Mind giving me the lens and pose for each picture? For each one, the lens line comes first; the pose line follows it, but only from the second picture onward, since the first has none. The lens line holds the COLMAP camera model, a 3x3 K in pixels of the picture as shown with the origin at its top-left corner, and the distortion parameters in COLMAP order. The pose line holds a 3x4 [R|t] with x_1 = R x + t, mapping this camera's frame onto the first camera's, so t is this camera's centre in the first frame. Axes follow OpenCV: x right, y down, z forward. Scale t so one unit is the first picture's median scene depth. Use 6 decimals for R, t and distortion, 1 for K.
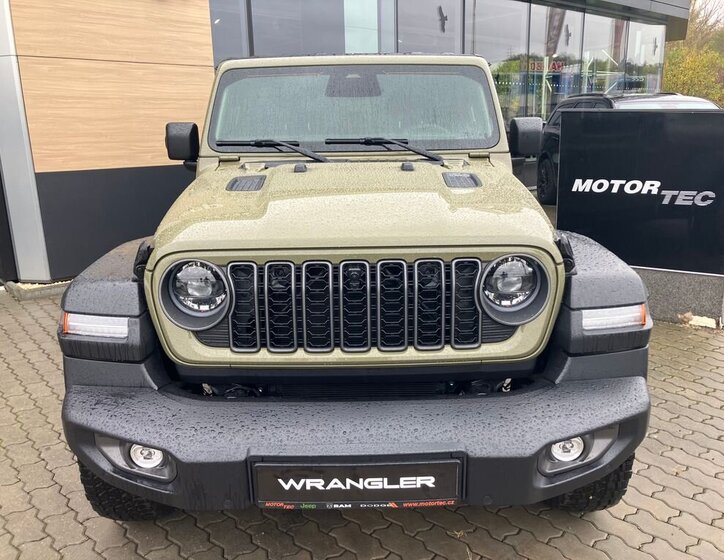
lens RADIAL K [[611.1, 0, 358.5], [0, 611.1, 277.8], [0, 0, 1]] dist [0.037709, -0.034638]
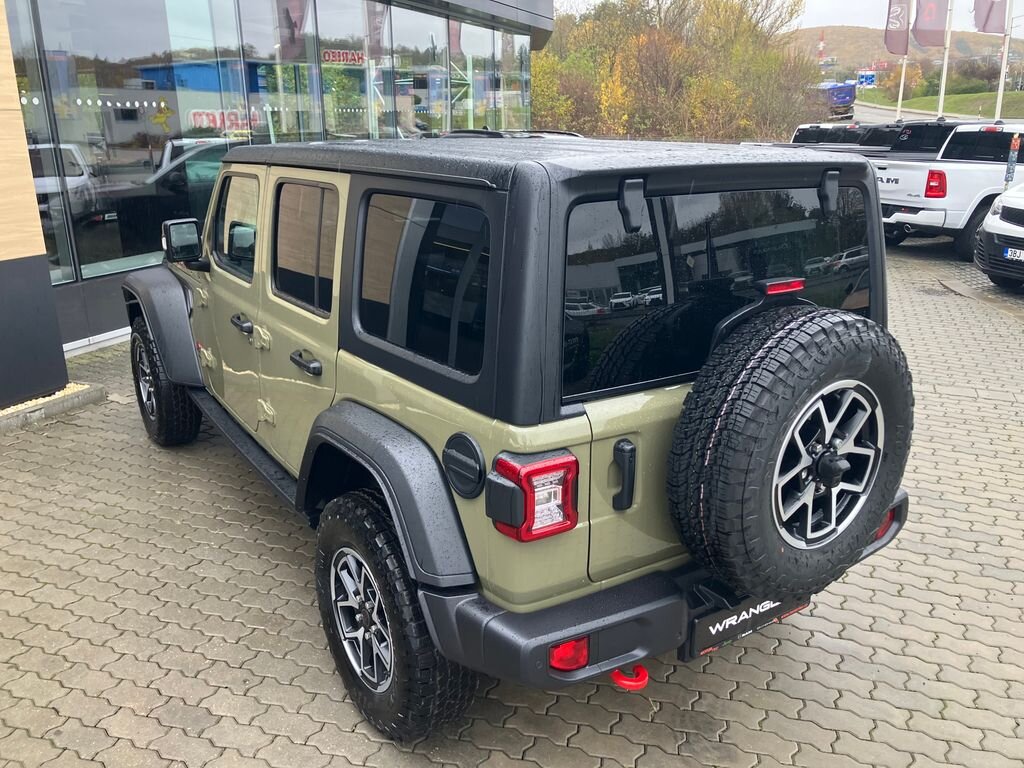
lens RADIAL K [[837.4, 0, 499.1], [0, 837.4, 380.5], [0, 0, 1]] dist [0.040542, -0.035885]
pose [[0.895618, -0.119885, 0.428364, -0.398288], [0.100748, 0.992642, 0.067165, -0.131468], [-0.433265, -0.016998, 0.901106, -0.082697]]
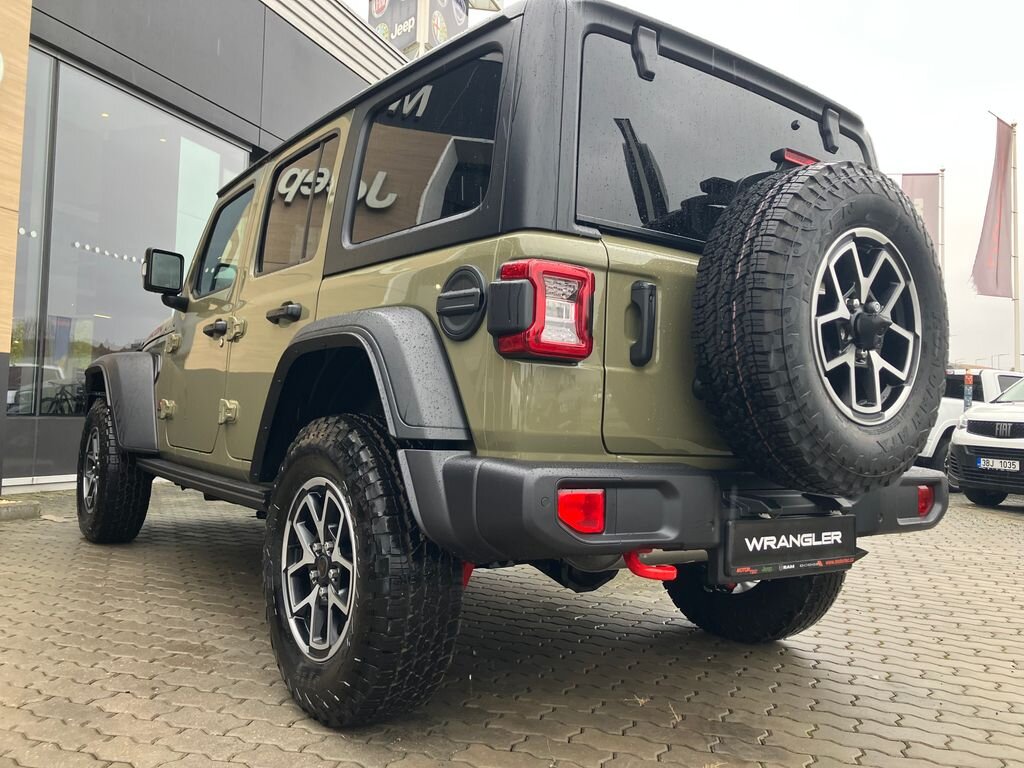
lens RADIAL K [[837.4, 0, 515.5], [0, 837.4, 370.1], [0, 0, 1]] dist [0.040542, -0.035885]
pose [[0.872030, 0.075316, 0.483624, -0.391873], [0.070662, 0.958366, -0.276661, 0.221901], [-0.484326, 0.275430, 0.830402, 0.050975]]
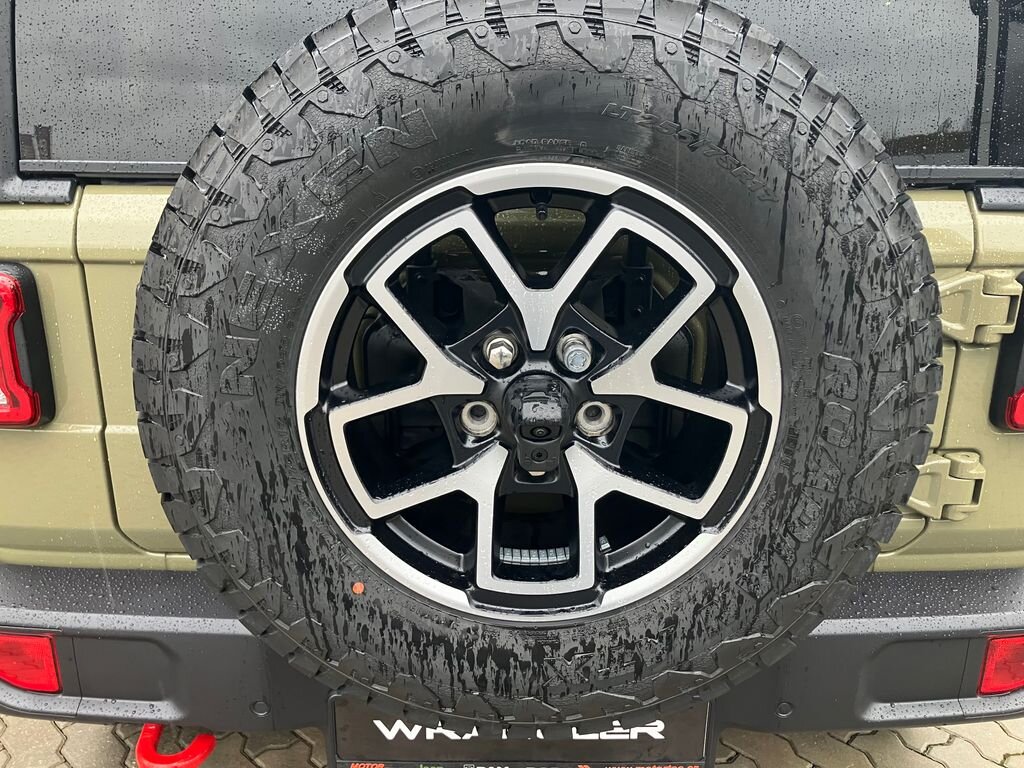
lens RADIAL K [[837.4, 0, 501.0], [0, 837.4, 379.2], [0, 0, 1]] dist [0.040542, -0.035885]
pose [[0.992355, 0.050578, -0.112576, 0.193136], [-0.043360, 0.996899, 0.065667, -0.004736], [0.115548, -0.060283, 0.991471, 0.189664]]
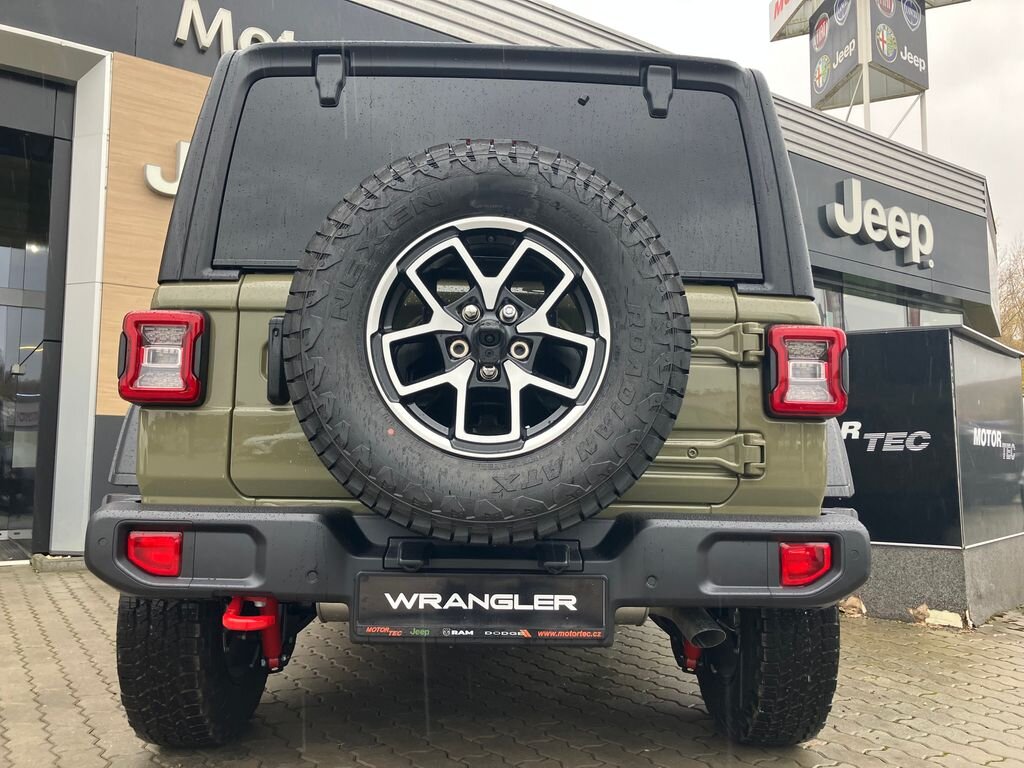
lens RADIAL K [[837.4, 0, 517.1], [0, 837.4, 379.6], [0, 0, 1]] dist [0.040542, -0.035885]
pose [[0.994844, 0.014978, -0.100302, 0.247351], [-0.047989, 0.940821, -0.335488, 0.229523], [0.089342, 0.338571, 0.936690, -0.032446]]
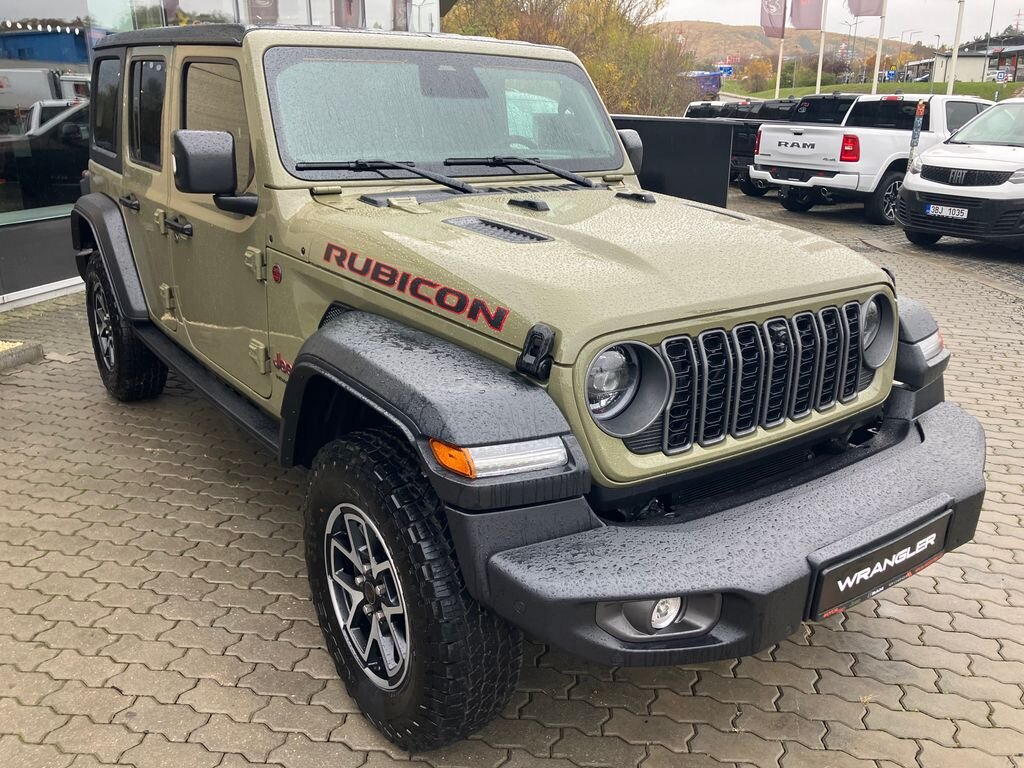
lens RADIAL K [[837.4, 0, 504.6], [0, 837.4, 379.4], [0, 0, 1]] dist [0.040542, -0.035885]
pose [[0.816490, -0.152335, 0.556901, -0.580436], [0.118332, 0.988241, 0.096834, -0.060334], [-0.565104, -0.013165, 0.824915, 0.157412]]
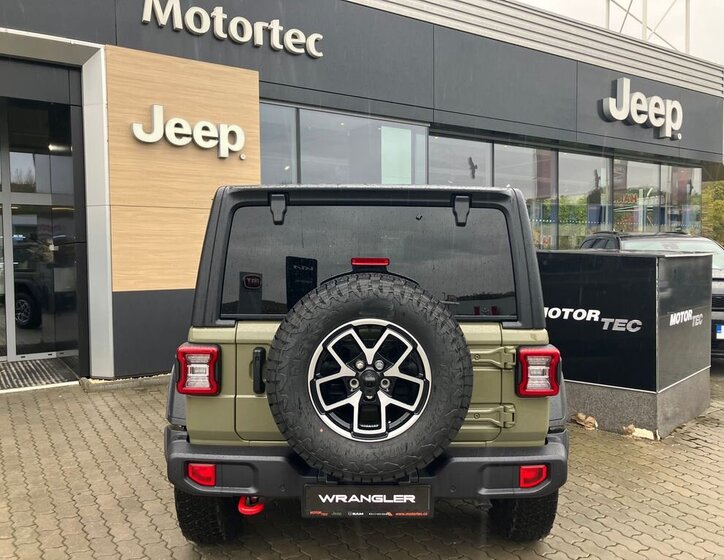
lens RADIAL K [[611.1, 0, 367.2], [0, 611.1, 276.6], [0, 0, 1]] dist [0.037709, -0.034638]
pose [[0.992418, 0.019226, -0.121397, 0.263624], [-0.043063, 0.979474, -0.196919, 0.047132], [0.115120, 0.200654, 0.972875, -0.321089]]
